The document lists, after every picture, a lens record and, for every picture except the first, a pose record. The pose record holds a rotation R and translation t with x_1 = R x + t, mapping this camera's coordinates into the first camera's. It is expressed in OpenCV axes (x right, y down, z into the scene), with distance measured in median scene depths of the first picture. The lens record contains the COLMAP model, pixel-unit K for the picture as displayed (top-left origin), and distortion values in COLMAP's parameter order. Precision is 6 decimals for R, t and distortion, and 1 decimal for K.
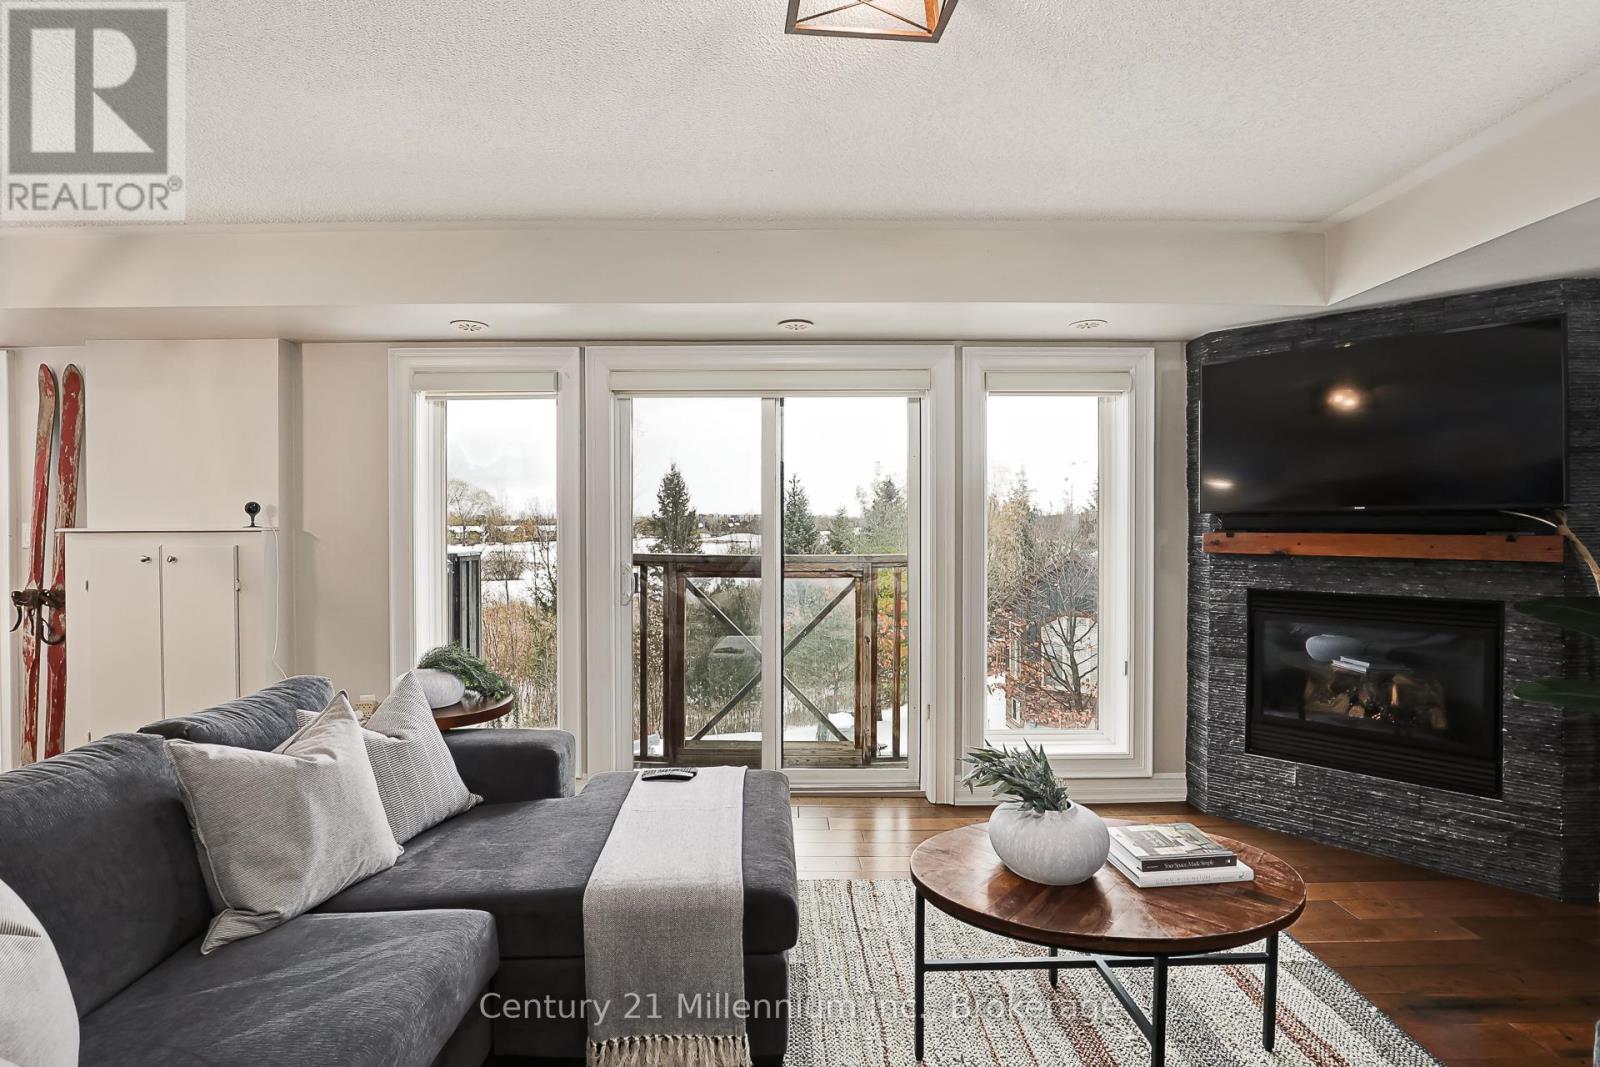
lens RADIAL K [[740.3, 0, 791.9], [0, 740.3, 523.1], [0, 0, 1]] dist [-0.034043, 0.005533]
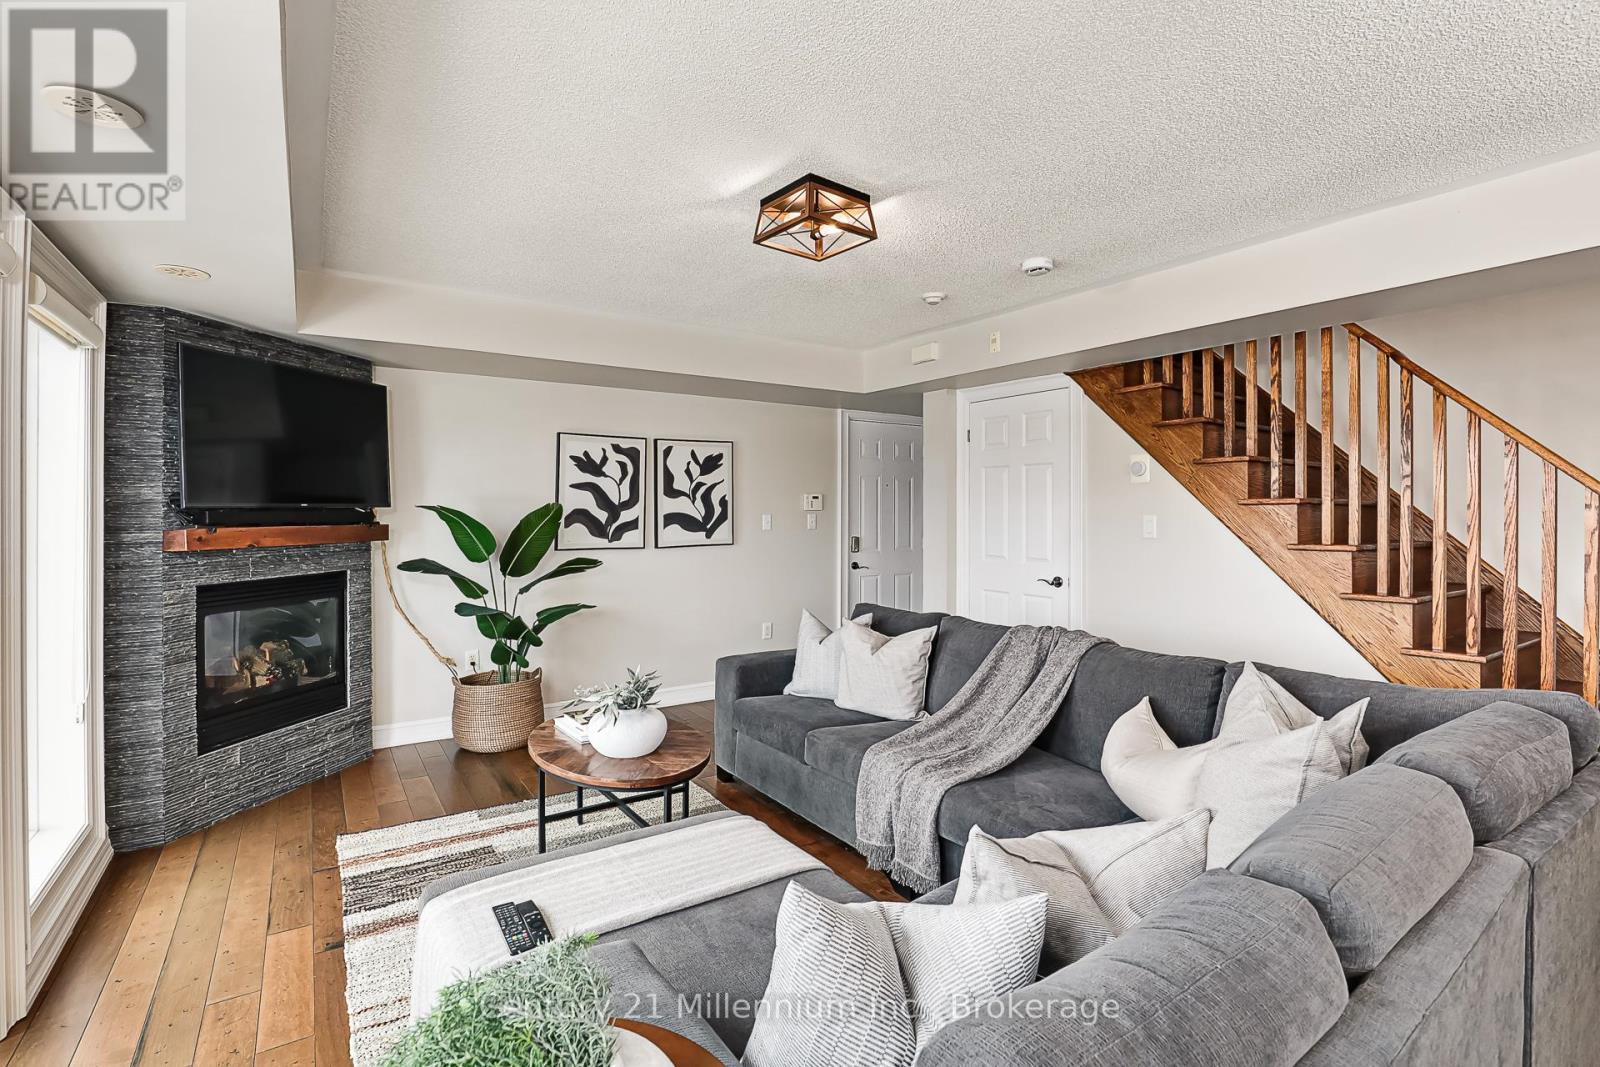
lens RADIAL K [[740.3, 0, 794.1], [0, 740.3, 512.7], [0, 0, 1]] dist [-0.034043, 0.005533]
pose [[-0.550206, -0.000158, 0.835029, -0.582751], [0.004843, 0.999983, 0.003380, -0.006803], [-0.835015, 0.005903, -0.550196, 0.824451]]
